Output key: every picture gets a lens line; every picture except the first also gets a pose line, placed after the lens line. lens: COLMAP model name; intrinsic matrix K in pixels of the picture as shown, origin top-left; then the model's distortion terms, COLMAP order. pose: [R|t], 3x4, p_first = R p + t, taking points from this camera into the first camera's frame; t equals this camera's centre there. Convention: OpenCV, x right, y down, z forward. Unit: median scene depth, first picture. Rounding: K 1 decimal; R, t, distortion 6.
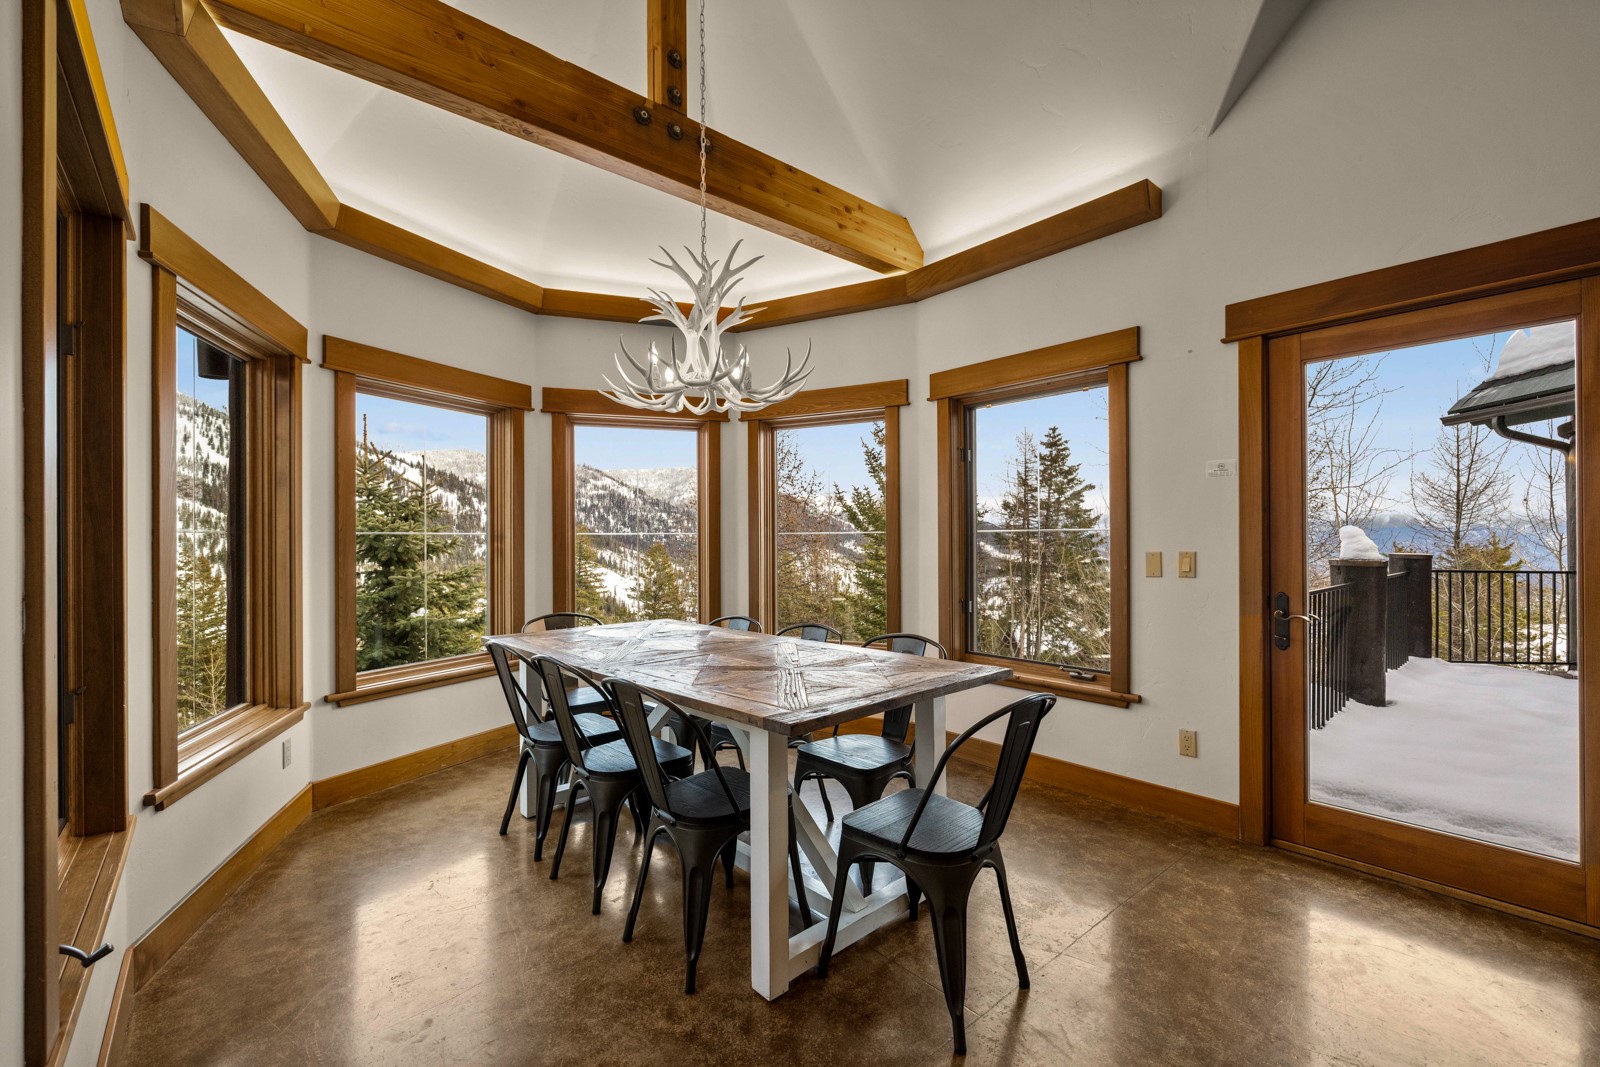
lens RADIAL K [[670.0, 0, 797.7], [0, 670.0, 539.3], [0, 0, 1]] dist [0.001227, -0.000073]
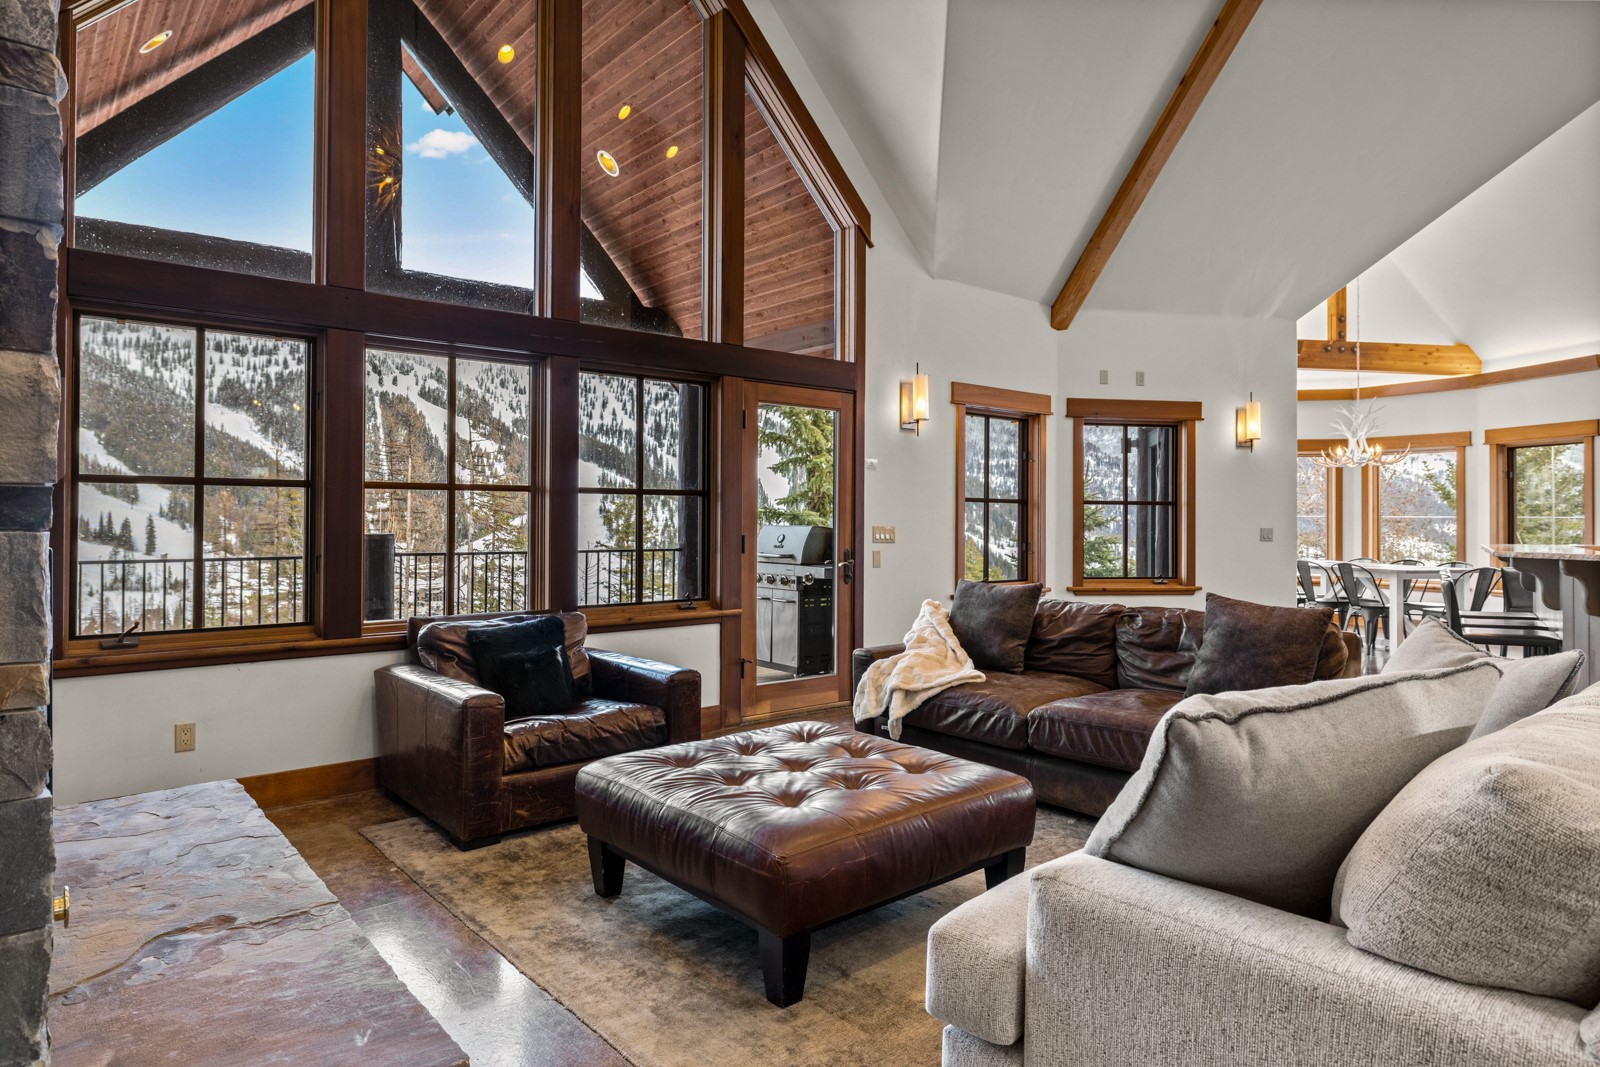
lens RADIAL K [[942.9, 0, 796.5], [0, 942.9, 511.5], [0, 0, 1]] dist [-0.004430, 0.001047]
pose [[0.859523, 0.007209, -0.511046, -0.107202], [-0.009373, 0.999955, -0.001658, -0.004791], [0.511010, 0.006215, 0.859552, -2.299221]]
